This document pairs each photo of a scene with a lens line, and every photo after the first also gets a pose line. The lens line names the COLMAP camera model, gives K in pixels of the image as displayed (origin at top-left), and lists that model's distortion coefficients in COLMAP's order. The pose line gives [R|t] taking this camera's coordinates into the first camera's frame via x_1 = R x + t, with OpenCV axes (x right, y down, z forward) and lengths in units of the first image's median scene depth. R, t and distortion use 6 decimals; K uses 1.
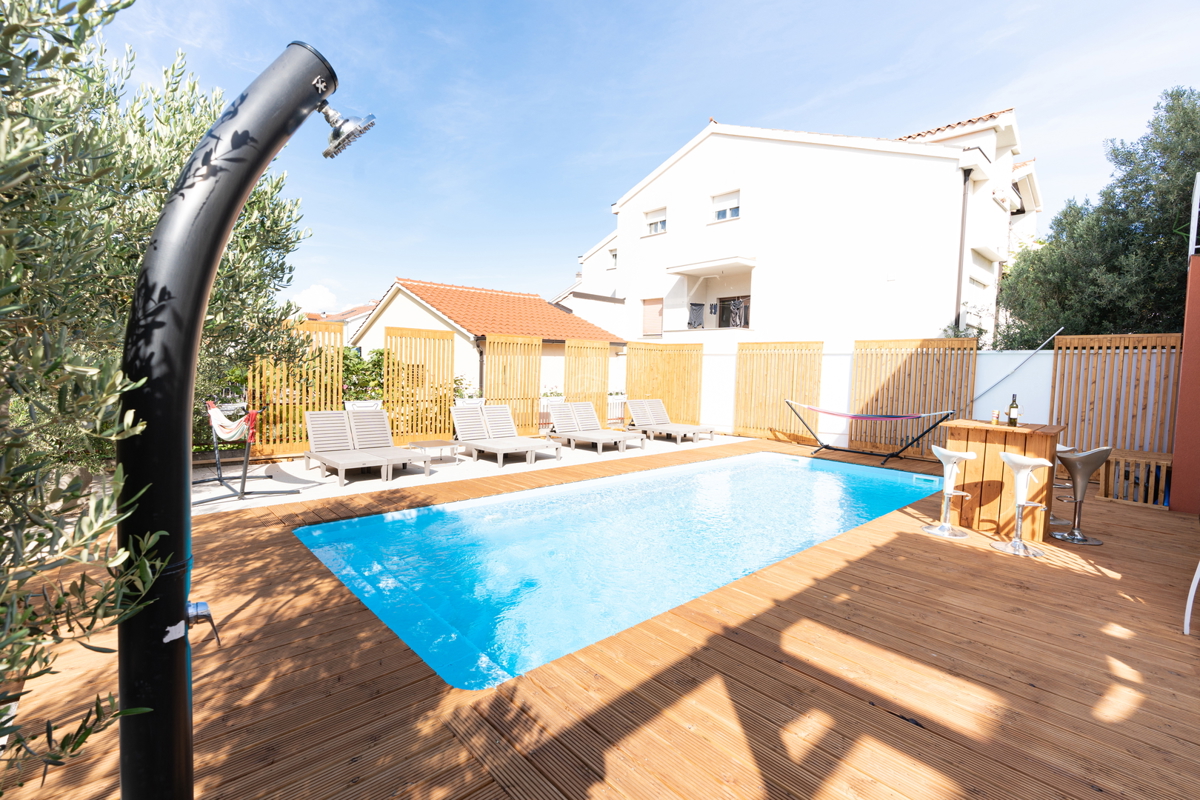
lens RADIAL K [[548.6, 0, 600.0], [0, 548.6, 400.0], [0, 0, 1]] dist [-0.002963, -0.000412]
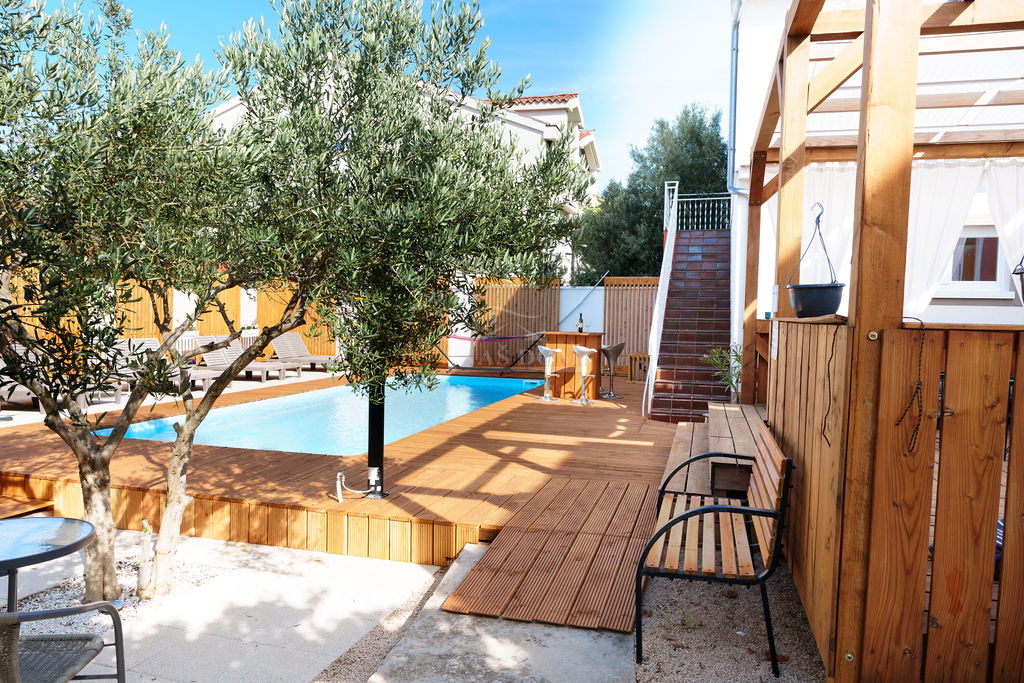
lens RADIAL K [[696.4, 0, 512.0], [0, 696.4, 341.5], [0, 0, 1]] dist [-0.003898, -0.001135]
pose [[0.862601, -0.029960, 0.504997, -0.314067], [0.034302, 0.999411, 0.000700, 0.044586], [-0.504721, 0.016718, 0.863121, -0.462408]]
